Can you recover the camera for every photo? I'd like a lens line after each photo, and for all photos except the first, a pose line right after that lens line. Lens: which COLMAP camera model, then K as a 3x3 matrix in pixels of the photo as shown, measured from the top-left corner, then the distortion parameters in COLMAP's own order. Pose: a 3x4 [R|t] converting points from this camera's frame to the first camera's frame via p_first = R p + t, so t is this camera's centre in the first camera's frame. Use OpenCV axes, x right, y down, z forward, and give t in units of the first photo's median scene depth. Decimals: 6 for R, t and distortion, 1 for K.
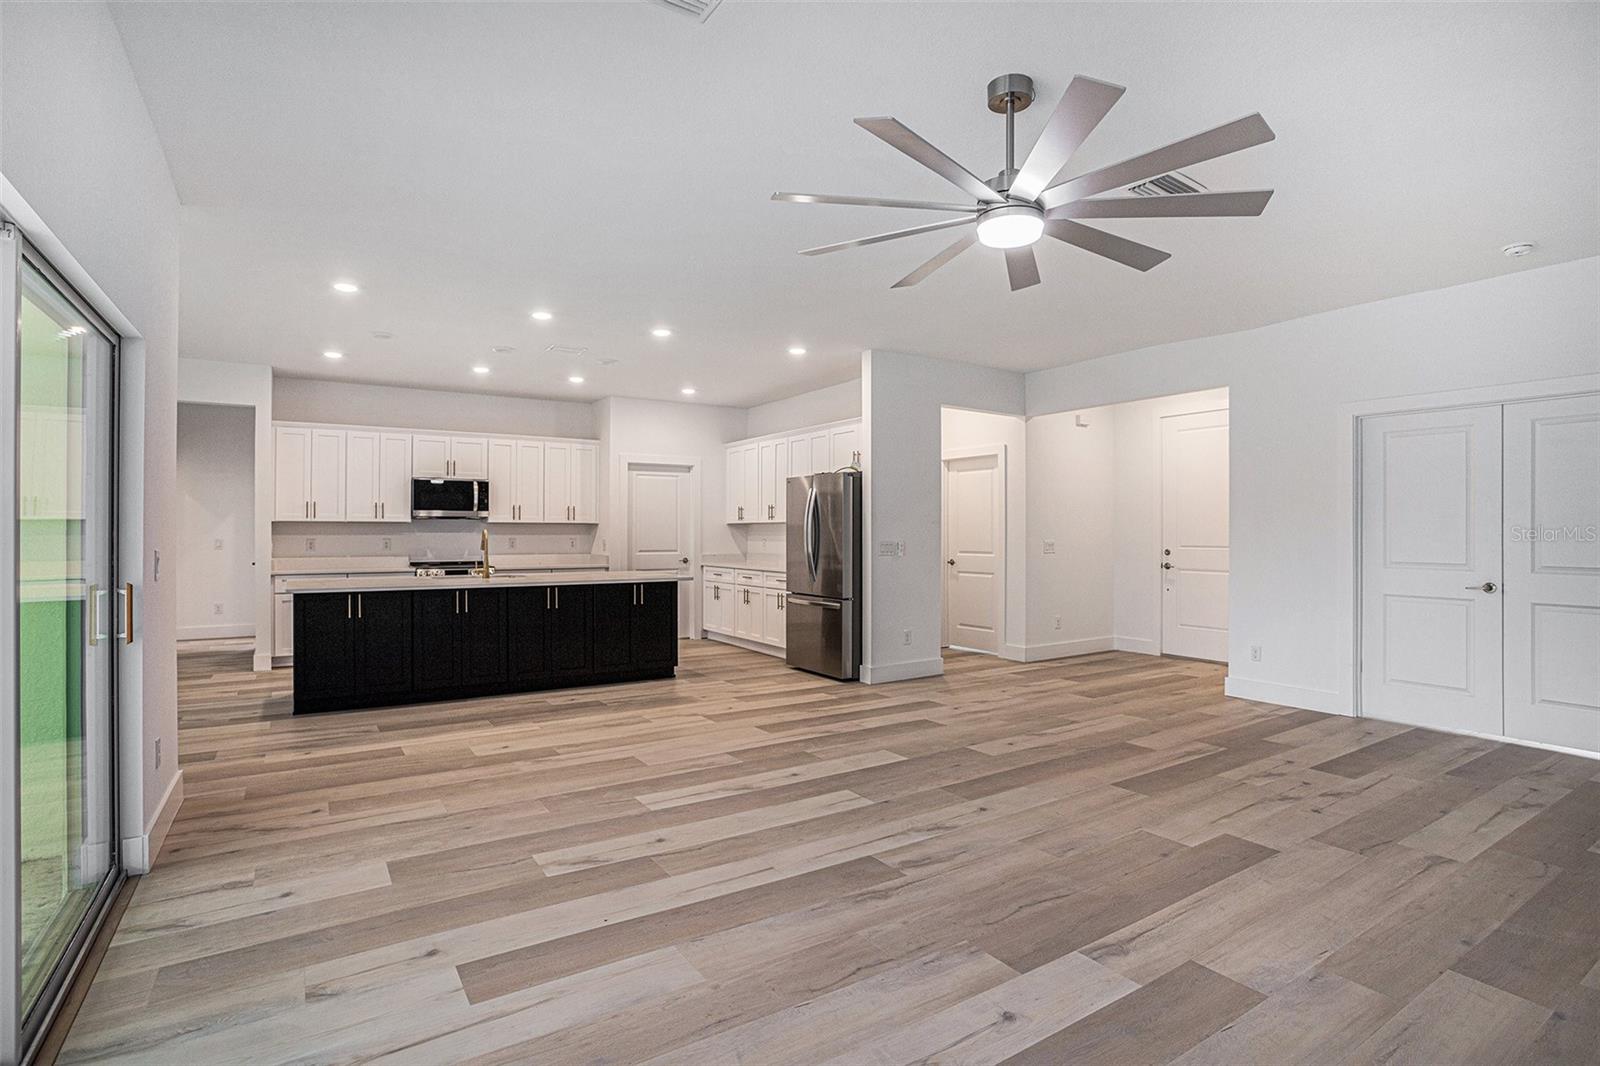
lens RADIAL K [[782.3, 0, 793.7], [0, 782.3, 531.9], [0, 0, 1]] dist [-0.067224, 0.025965]
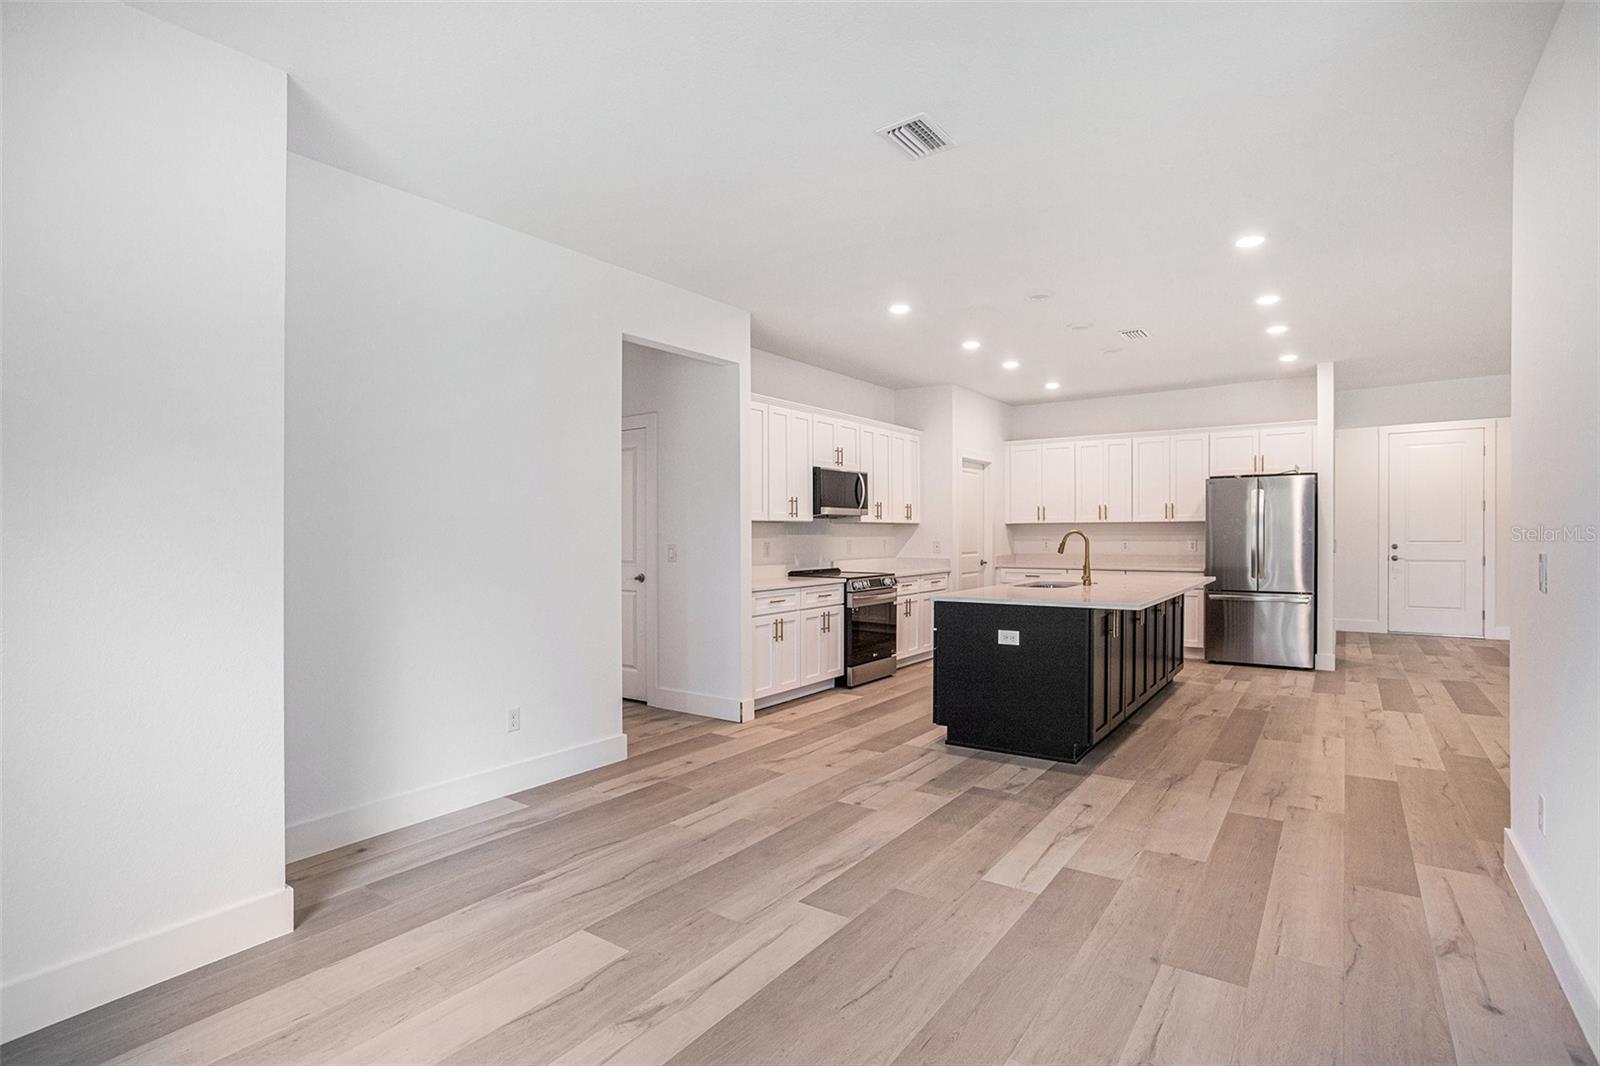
lens RADIAL K [[782.3, 0, 793.7], [0, 782.3, 531.9], [0, 0, 1]] dist [-0.067224, 0.025965]
pose [[0.932958, -0.004824, 0.359953, -0.833522], [0.004645, 0.999988, 0.001362, -0.003140], [-0.359956, 0.000401, 0.932969, 0.238720]]
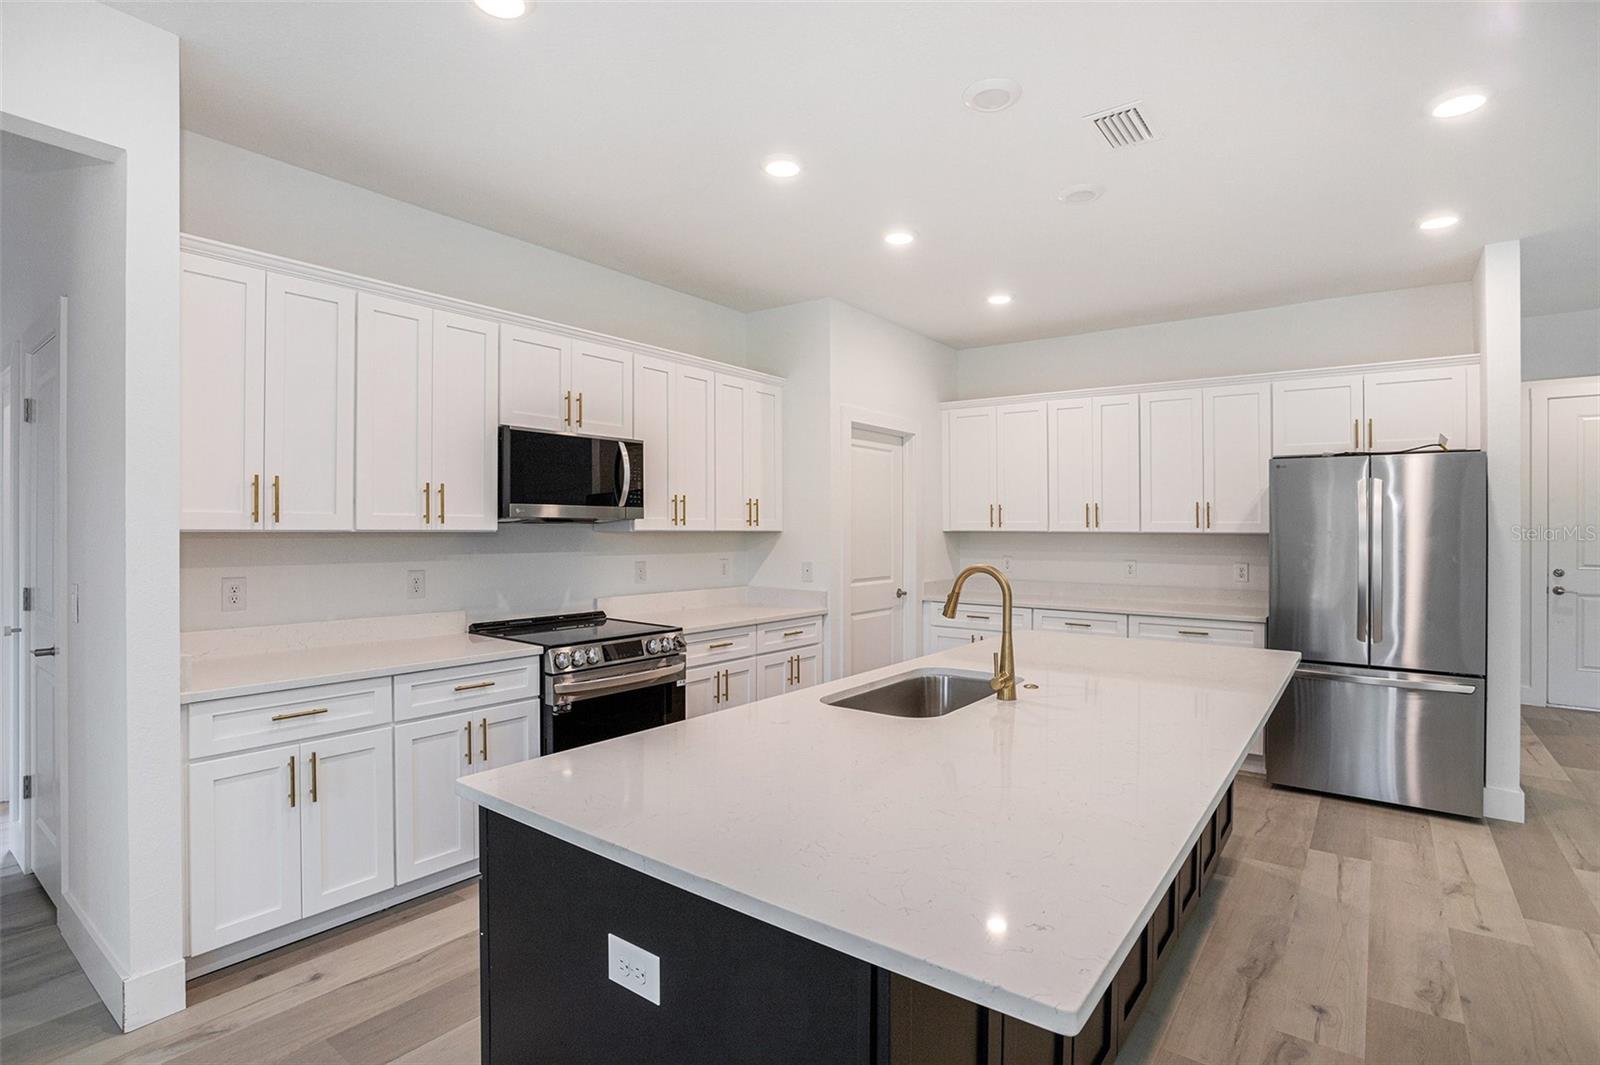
lens RADIAL K [[782.3, 0, 793.7], [0, 782.3, 531.4], [0, 0, 1]] dist [-0.067224, 0.025965]
pose [[0.942650, 0.002571, 0.333773, -0.496524], [-0.005041, 0.999966, 0.006537, -0.016654], [-0.333745, -0.007844, 0.942631, 0.559819]]
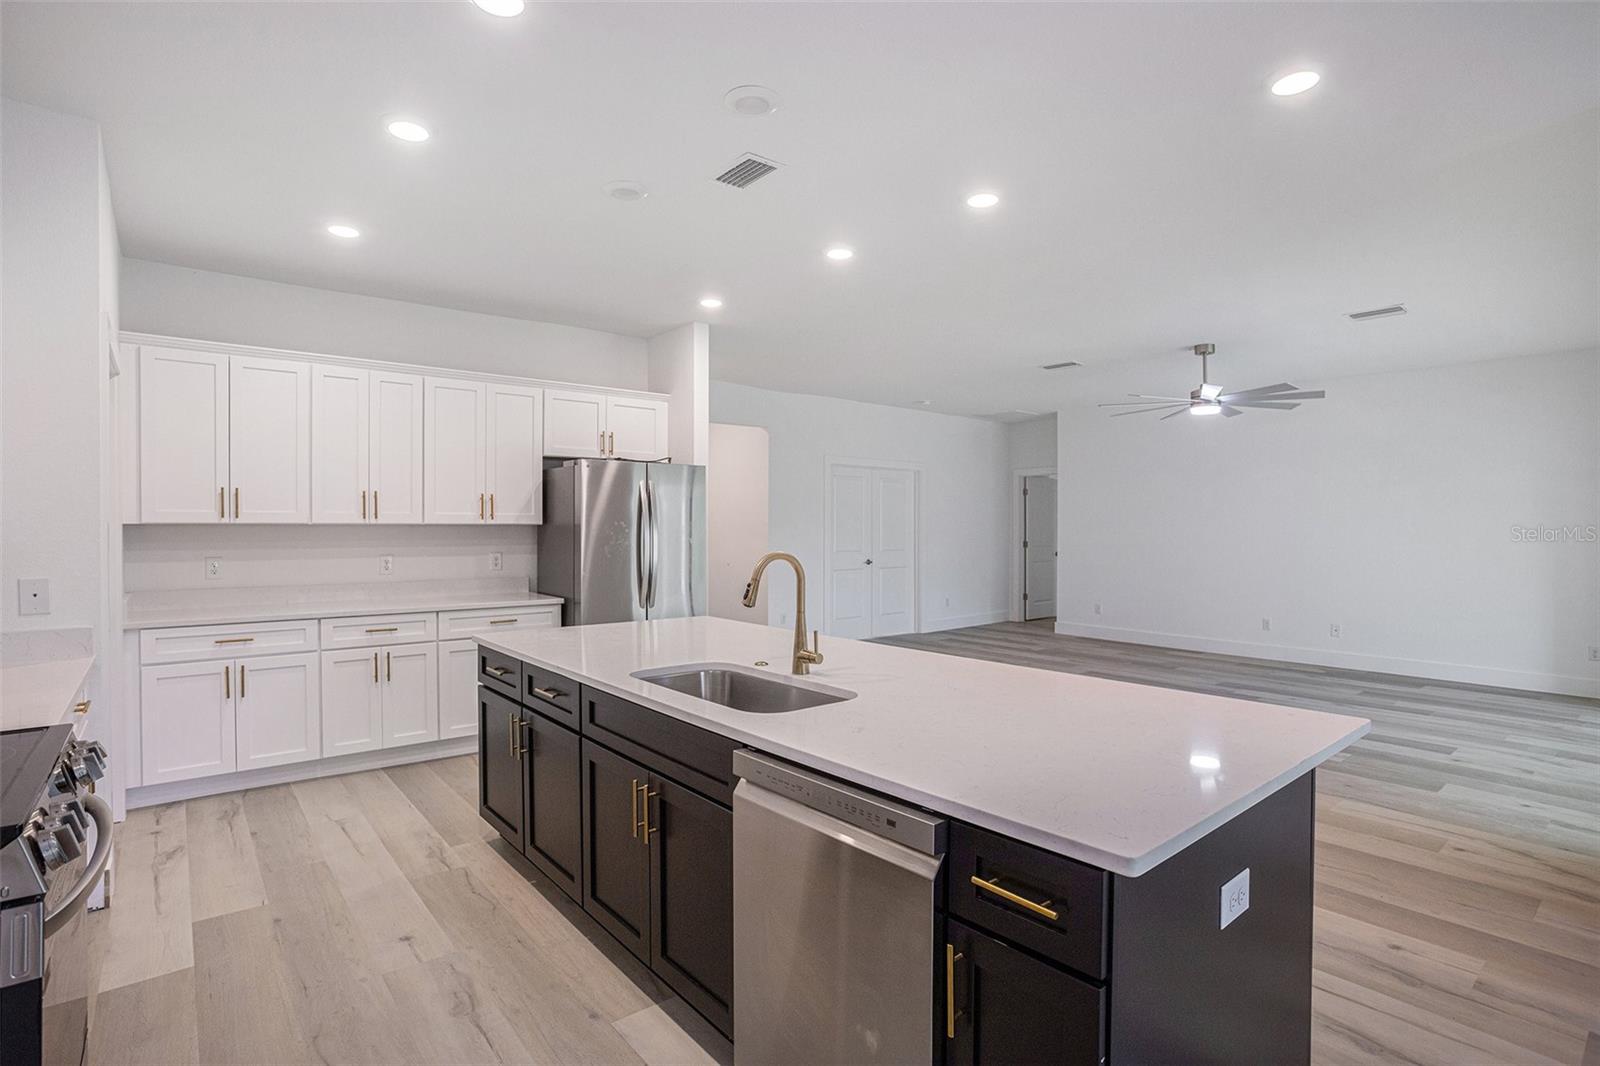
lens RADIAL K [[782.3, 0, 793.7], [0, 782.3, 531.9], [0, 0, 1]] dist [-0.067224, 0.025965]
pose [[-0.110914, -0.009829, 0.993781, -0.642915], [-0.004086, 0.999947, 0.009433, -0.013877], [-0.993822, -0.003015, -0.110948, 0.848835]]
